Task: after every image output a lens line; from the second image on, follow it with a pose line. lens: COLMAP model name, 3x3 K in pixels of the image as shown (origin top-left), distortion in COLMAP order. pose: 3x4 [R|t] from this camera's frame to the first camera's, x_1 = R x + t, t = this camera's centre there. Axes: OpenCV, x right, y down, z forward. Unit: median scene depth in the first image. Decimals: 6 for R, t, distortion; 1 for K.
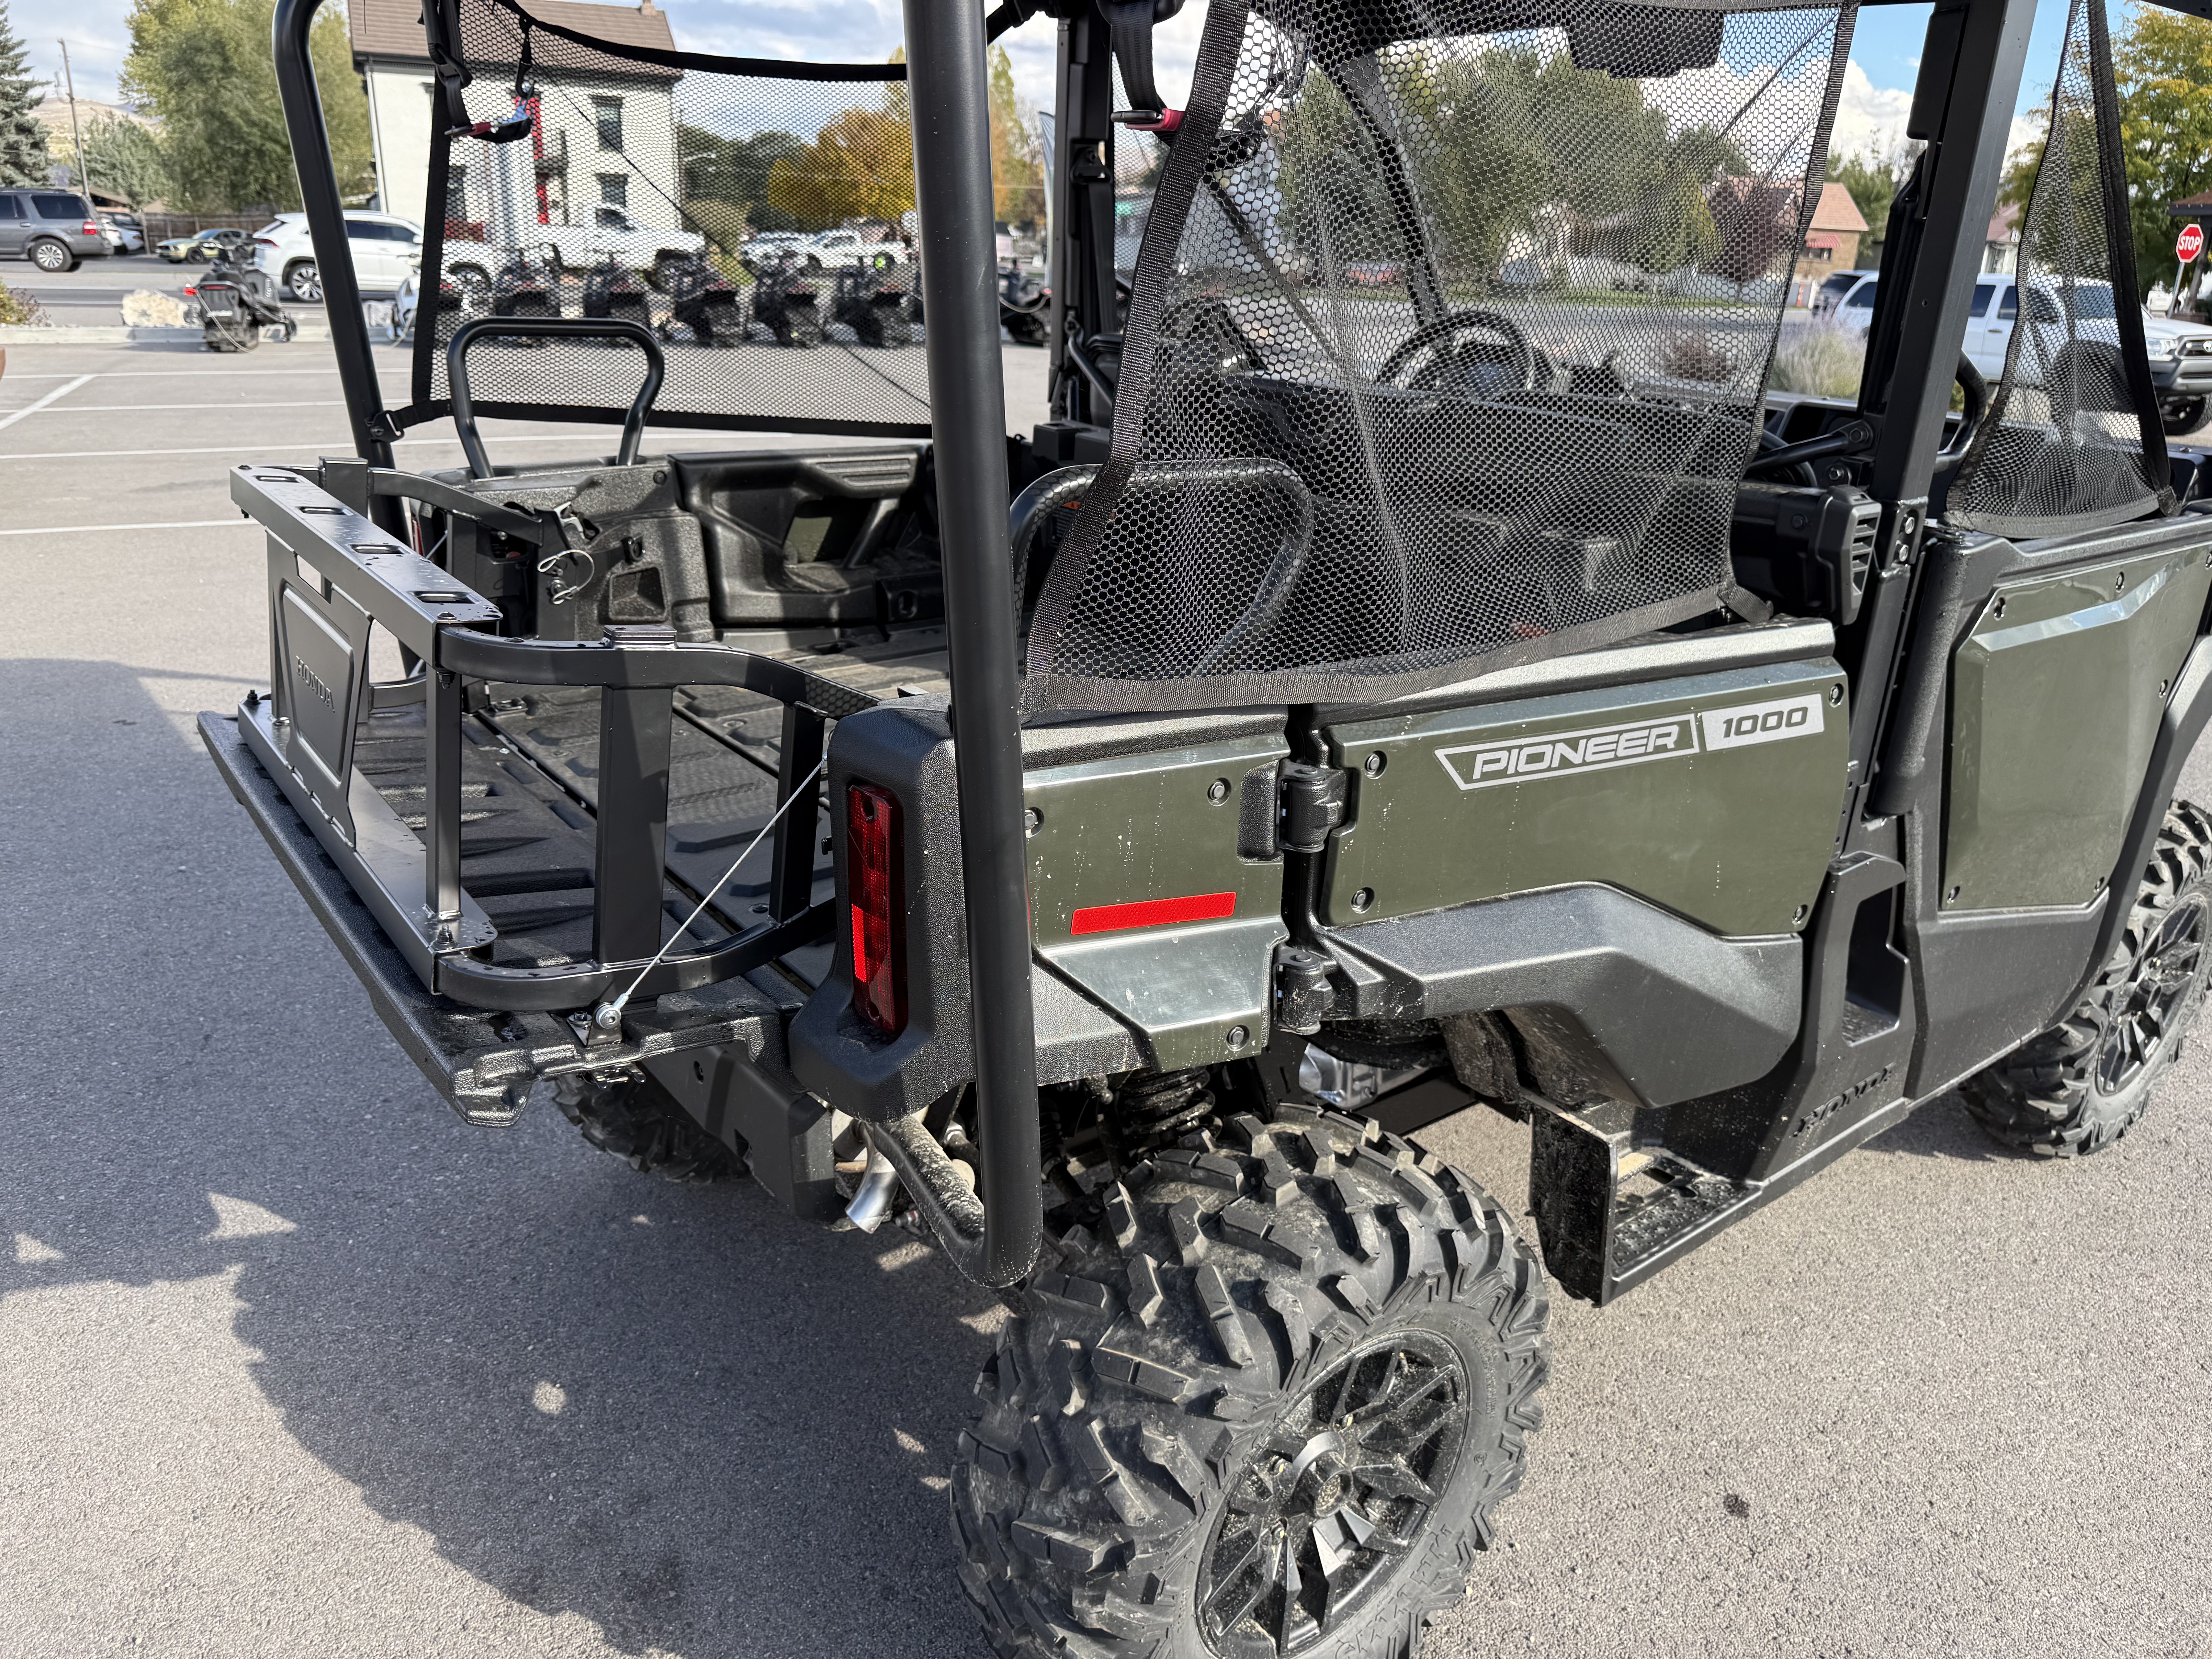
lens RADIAL K [[1561.6, 0, 1106.0], [0, 1561.6, 829.5], [0, 0, 1]] dist [0.014091, -0.021822]
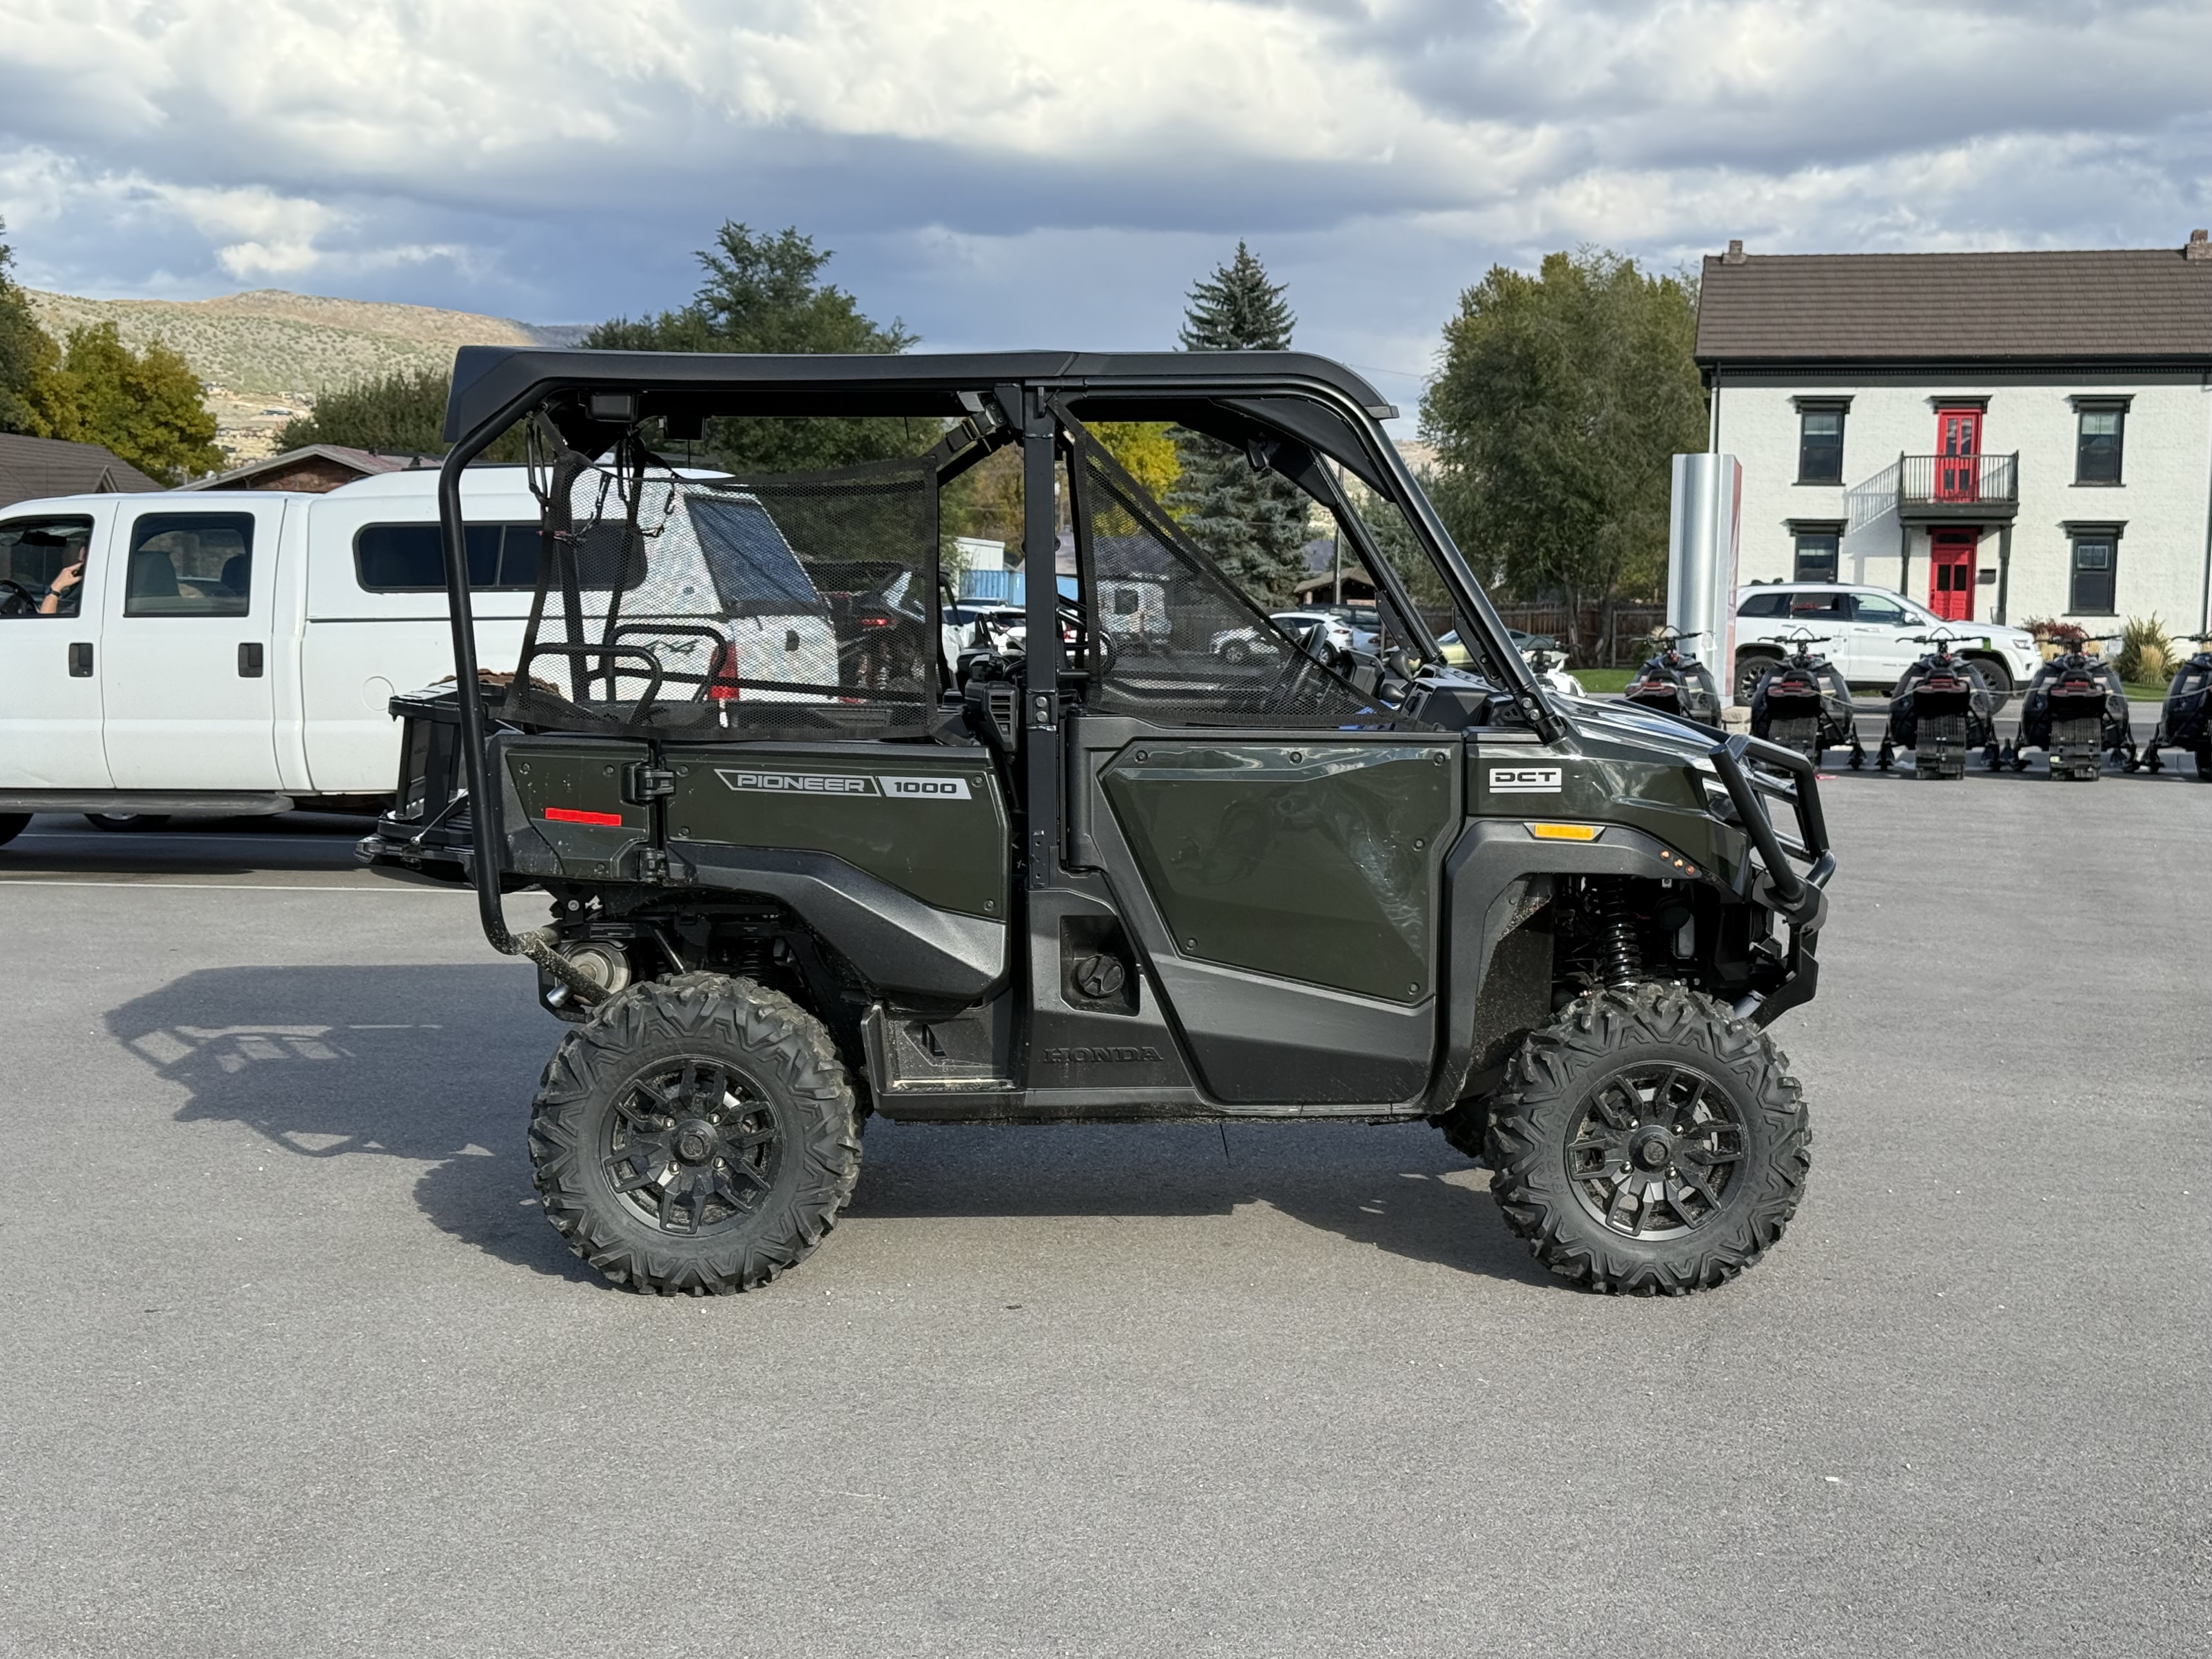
lens RADIAL K [[3053.2, 0, 1106.0], [0, 3053.2, 829.5], [0, 0, 1]] dist [0.141200, -0.054760]
pose [[0.809071, 0.021945, -0.587301, 1.652701], [-0.193486, 0.953541, -0.230918, 0.480369], [0.554948, 0.300463, 0.775728, -1.089788]]
